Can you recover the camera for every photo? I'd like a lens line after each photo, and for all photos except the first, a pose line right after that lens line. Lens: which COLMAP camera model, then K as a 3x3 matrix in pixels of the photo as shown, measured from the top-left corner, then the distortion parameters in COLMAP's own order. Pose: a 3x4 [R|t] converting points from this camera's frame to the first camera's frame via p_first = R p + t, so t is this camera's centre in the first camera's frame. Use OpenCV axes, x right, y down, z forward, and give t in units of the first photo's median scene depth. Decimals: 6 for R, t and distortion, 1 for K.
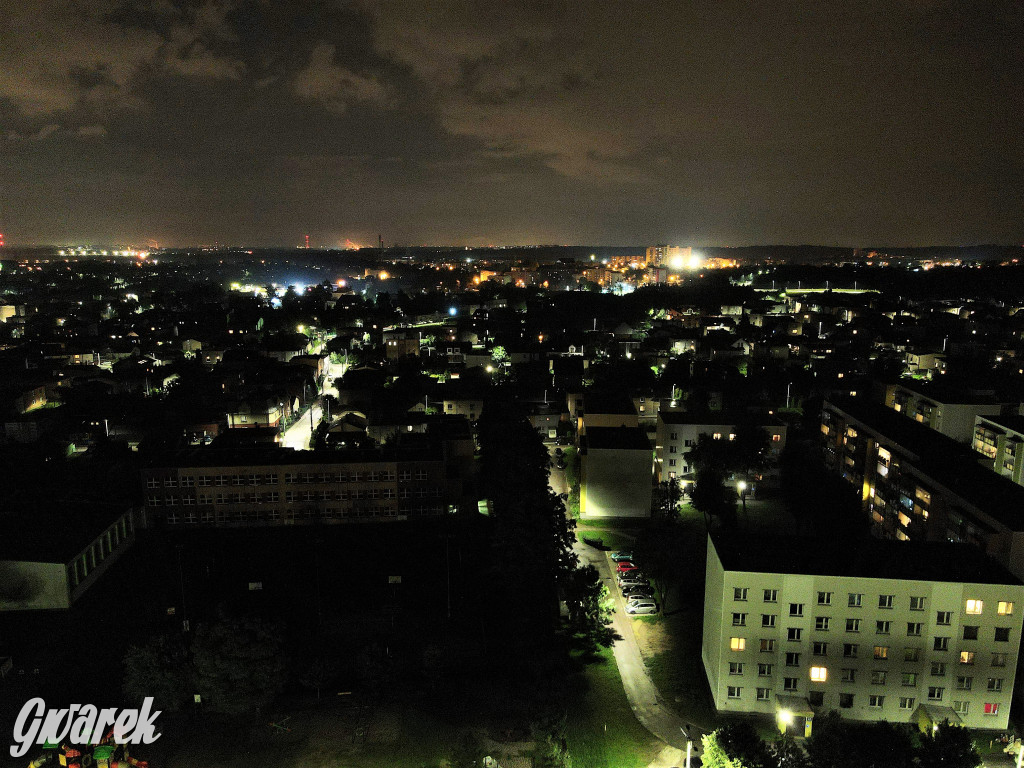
lens RADIAL K [[754.1, 0, 510.0], [0, 754.1, 378.4], [0, 0, 1]] dist [0.017026, 0.012007]
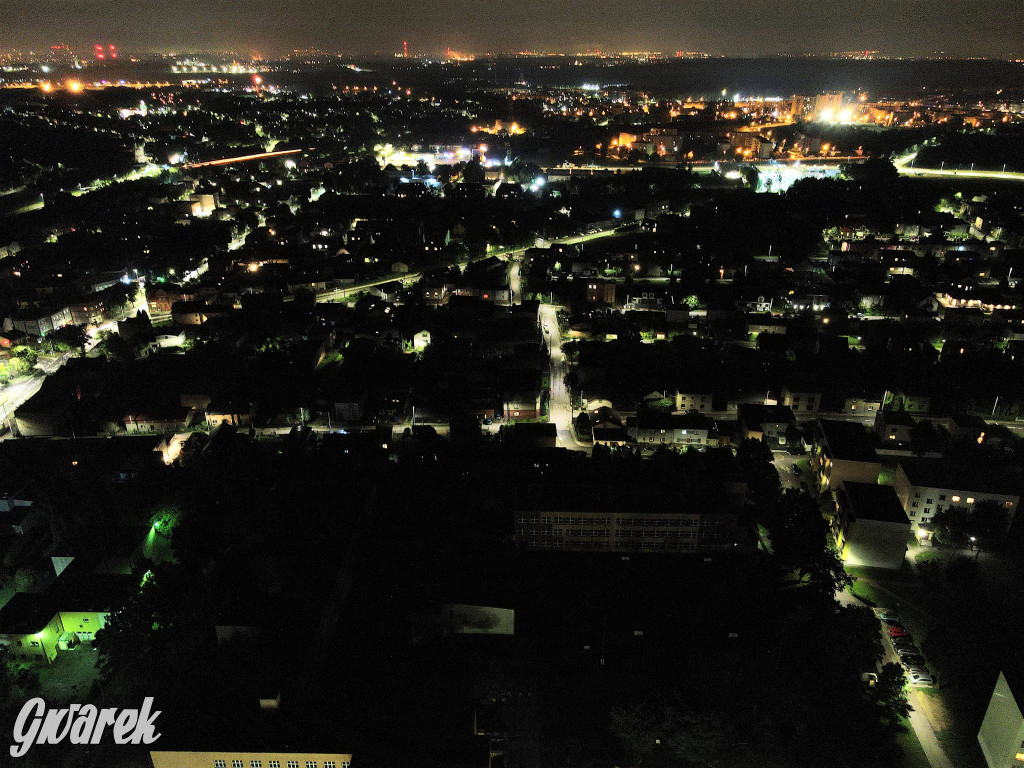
lens RADIAL K [[755.8, 0, 514.2], [0, 755.8, 376.8], [0, 0, 1]] dist [0.039359, -0.036254]
pose [[0.992131, 0.049081, -0.115181, -0.192373], [-0.021375, 0.972852, 0.230441, -0.243273], [0.123365, -0.226166, 0.966245, -0.152438]]
